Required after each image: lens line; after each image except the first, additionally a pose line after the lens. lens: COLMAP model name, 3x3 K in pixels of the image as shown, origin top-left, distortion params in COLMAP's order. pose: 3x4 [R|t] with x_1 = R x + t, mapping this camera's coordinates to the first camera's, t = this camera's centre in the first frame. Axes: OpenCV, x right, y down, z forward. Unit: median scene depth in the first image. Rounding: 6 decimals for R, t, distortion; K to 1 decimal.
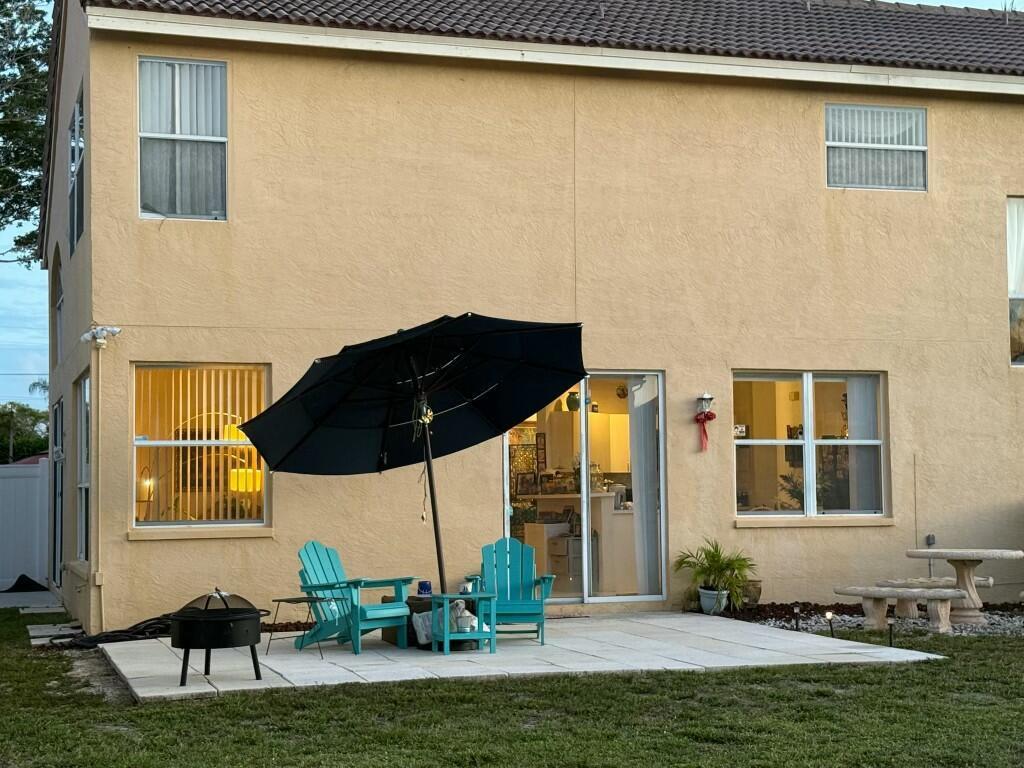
lens RADIAL K [[1591.6, 0, 512.0], [0, 1591.6, 384.0], [0, 0, 1]] dist [0.107275, 0.123179]
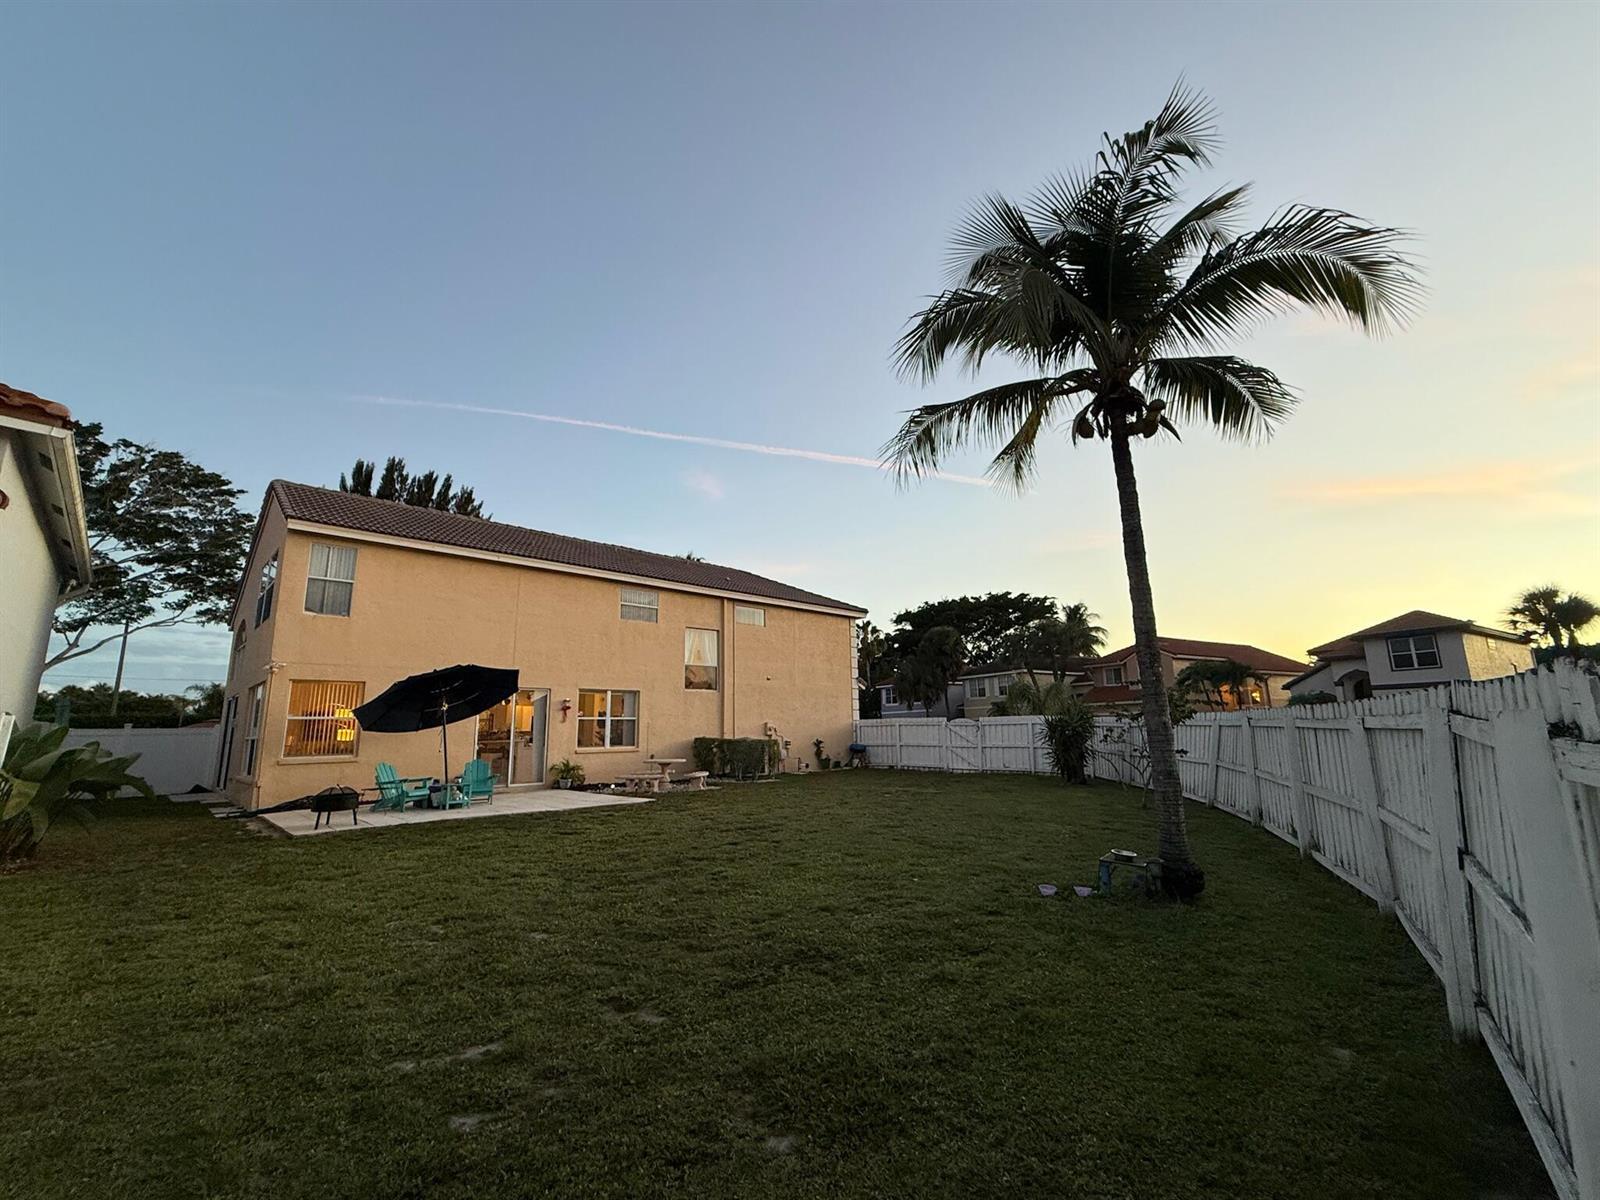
lens RADIAL K [[693.5, 0, 800.0], [0, 693.5, 600.0], [0, 0, 1]] dist [-0.002004, 0.000063]
pose [[0.895165, 0.077794, 0.438893, -0.040847], [-0.019610, 0.990572, -0.135584, -0.006864], [-0.445302, 0.112764, 0.888251, -0.141844]]
